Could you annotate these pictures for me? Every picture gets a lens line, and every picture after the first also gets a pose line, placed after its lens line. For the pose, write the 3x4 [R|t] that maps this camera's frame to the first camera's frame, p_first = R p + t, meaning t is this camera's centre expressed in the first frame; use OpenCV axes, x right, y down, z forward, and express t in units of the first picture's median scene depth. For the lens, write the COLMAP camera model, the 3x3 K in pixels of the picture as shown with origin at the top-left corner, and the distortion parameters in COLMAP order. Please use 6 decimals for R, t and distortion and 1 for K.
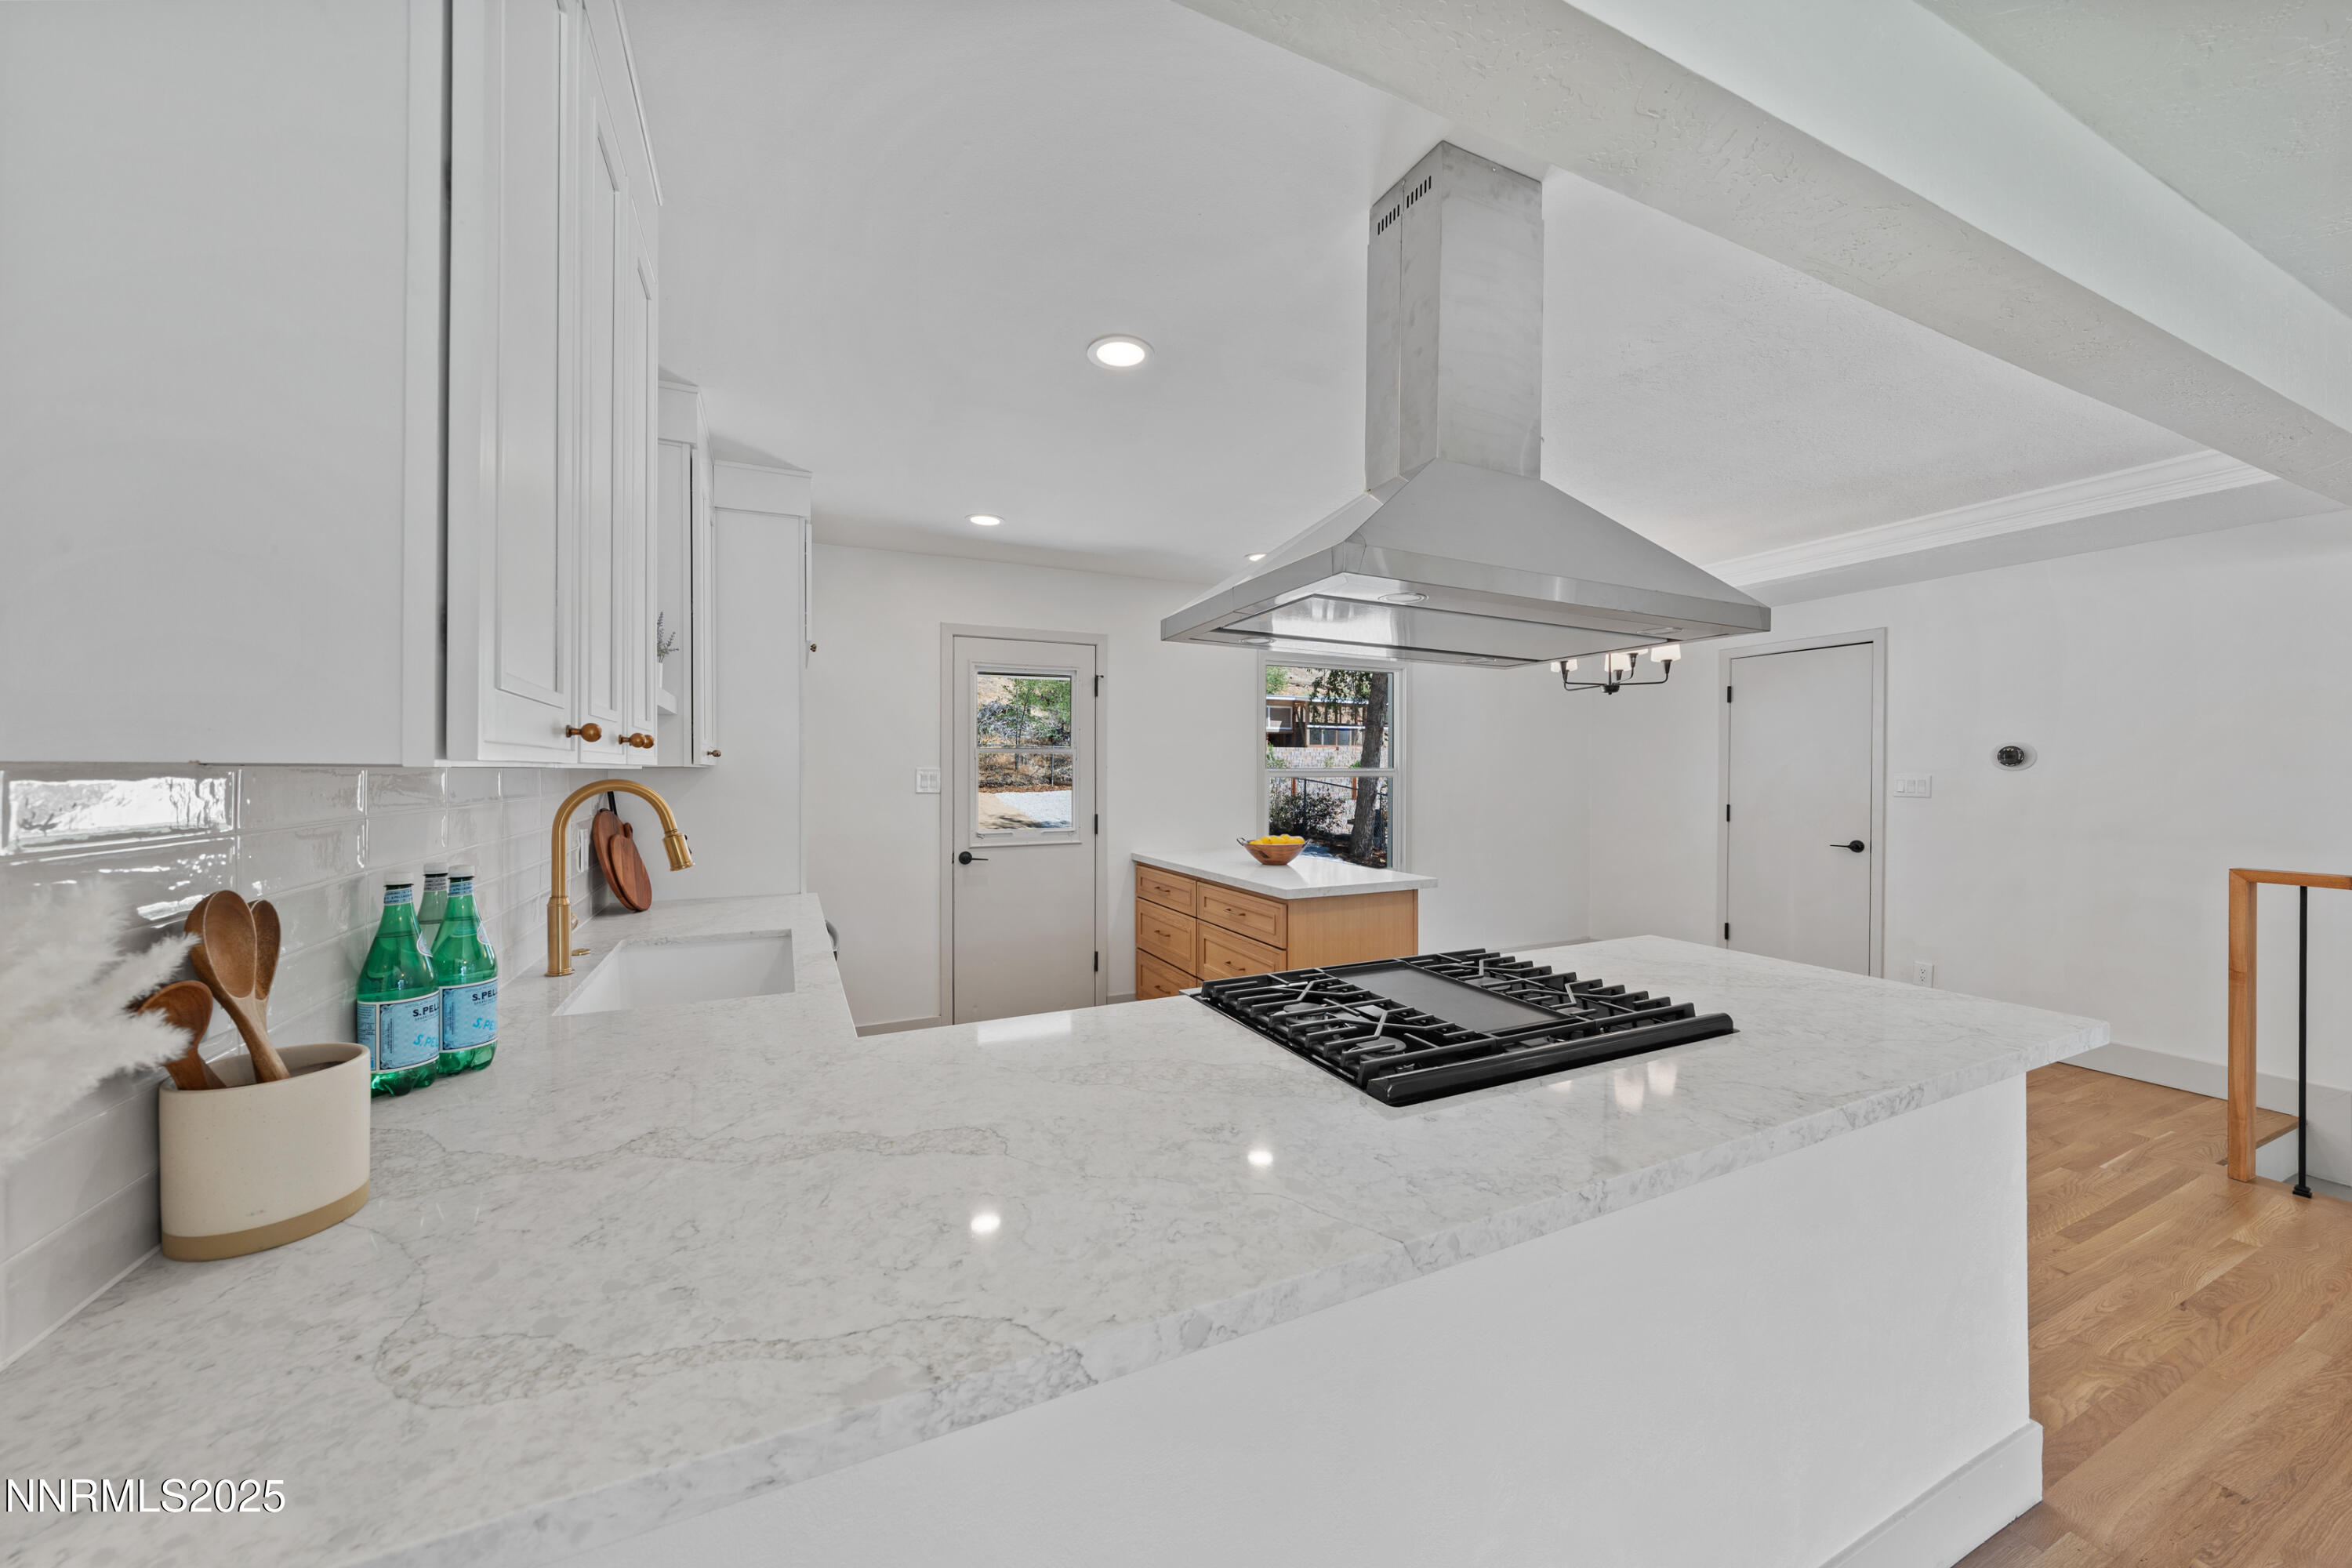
lens RADIAL K [[838.8, 0, 1176.6], [0, 838.8, 773.6], [0, 0, 1]] dist [-0.000922, -0.000113]
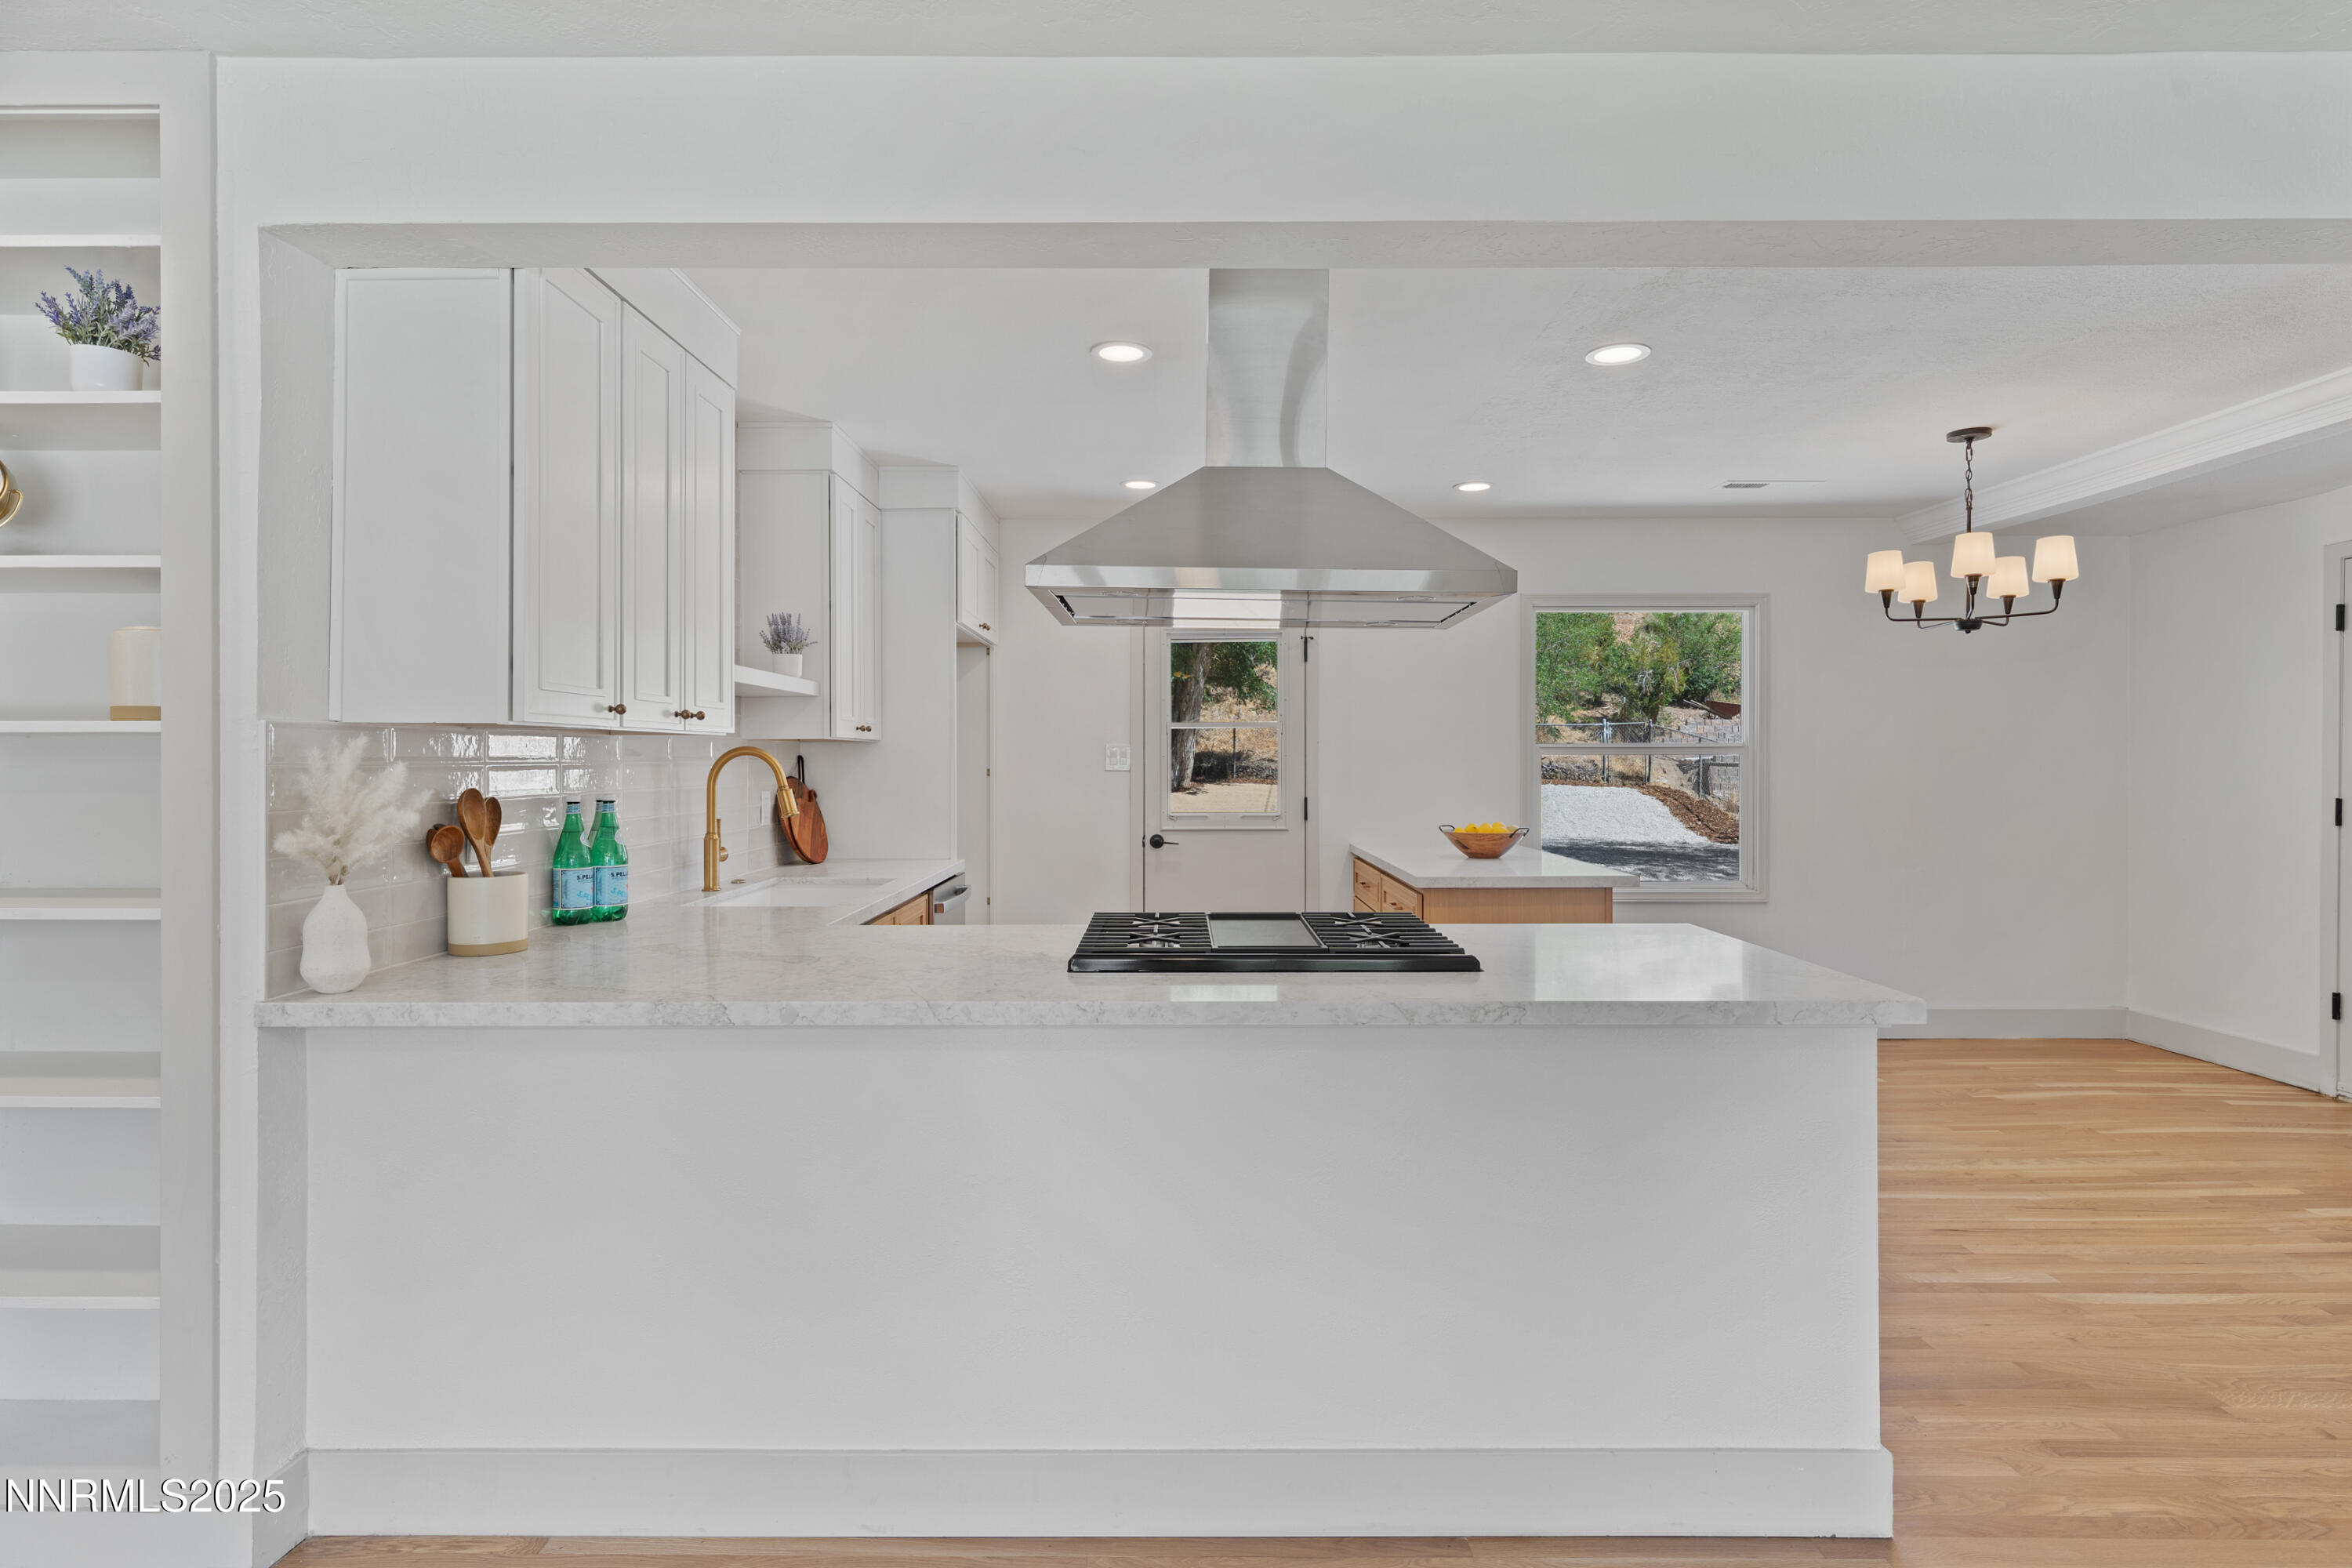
lens RADIAL K [[1189.3, 0, 1180.0], [0, 1189.3, 760.6], [0, 0, 1]] dist [0.007112, -0.000416]
pose [[0.905456, -0.000425, -0.424440, 0.497138], [-0.000729, 0.999996, -0.002557, 0.022650], [0.424439, 0.002624, 0.905453, -0.271133]]
